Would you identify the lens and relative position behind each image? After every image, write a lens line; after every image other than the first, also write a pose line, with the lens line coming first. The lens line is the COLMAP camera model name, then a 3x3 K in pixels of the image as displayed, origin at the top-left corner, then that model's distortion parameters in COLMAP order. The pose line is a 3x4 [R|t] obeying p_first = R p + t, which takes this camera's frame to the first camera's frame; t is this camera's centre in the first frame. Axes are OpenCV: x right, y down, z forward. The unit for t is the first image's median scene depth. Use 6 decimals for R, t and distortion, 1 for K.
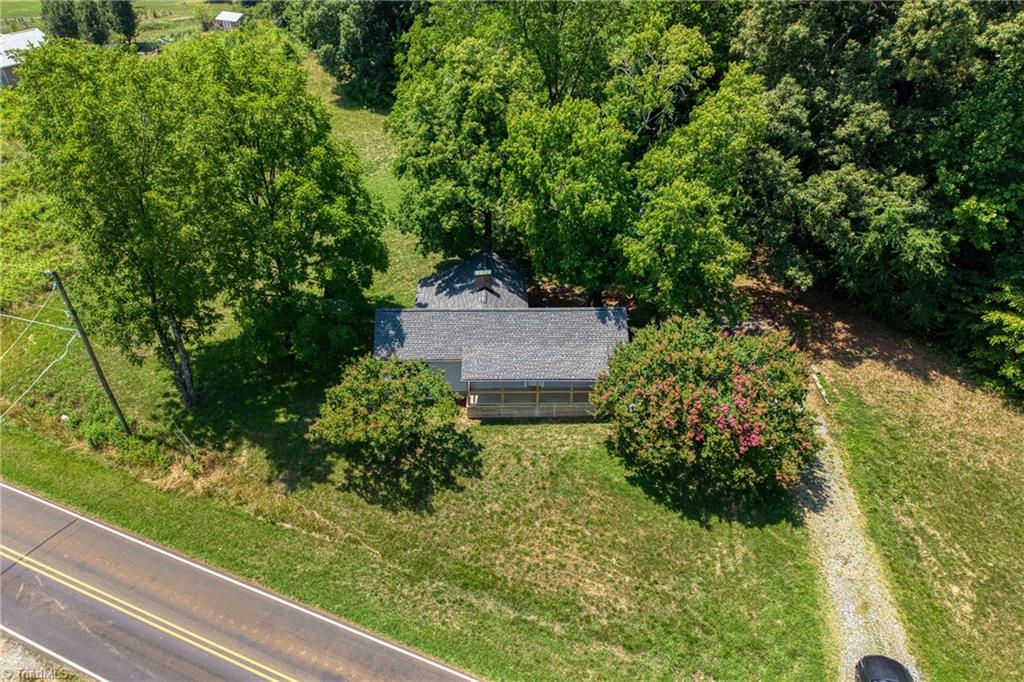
lens RADIAL K [[682.3, 0, 512.0], [0, 682.3, 341.0], [0, 0, 1]] dist [0.010371, -0.003181]
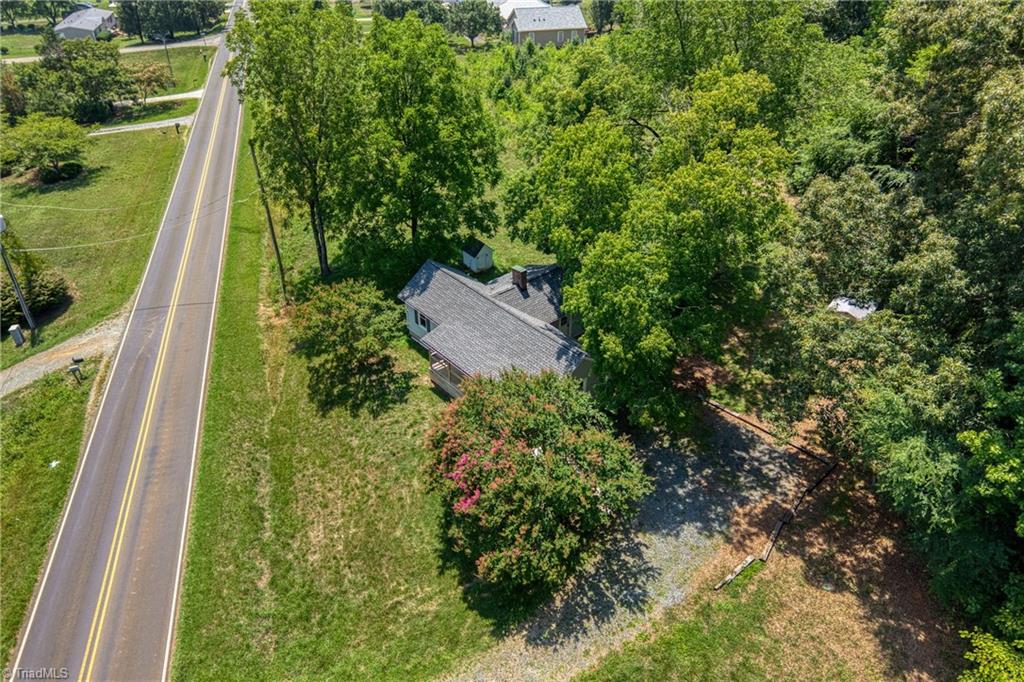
lens RADIAL K [[682.3, 0, 512.0], [0, 682.3, 341.0], [0, 0, 1]] dist [0.010371, -0.003181]
pose [[0.643217, 0.433331, -0.631266, 0.761720], [-0.439518, 0.884047, 0.159012, -0.191787], [0.626974, 0.175174, 0.759090, 0.272590]]
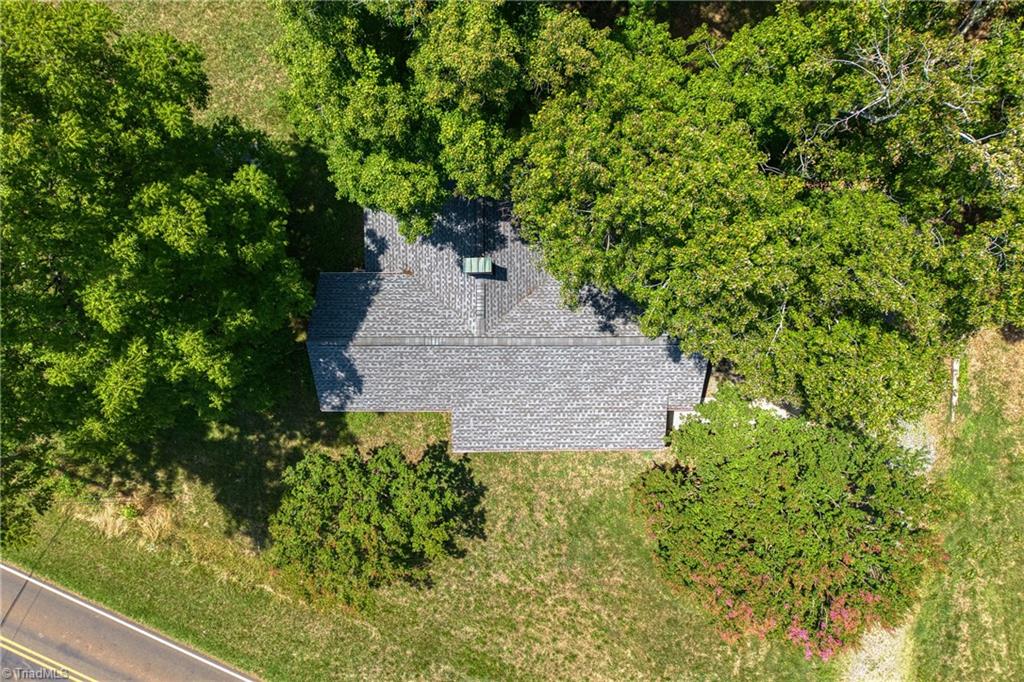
lens RADIAL K [[682.3, 0, 512.0], [0, 682.3, 341.0], [0, 0, 1]] dist [0.010371, -0.003181]
pose [[0.999932, 0.010116, 0.005770, -0.019503], [-0.010532, 0.574052, 0.818751, -0.626623], [0.004970, -0.818757, 0.574119, 0.729549]]
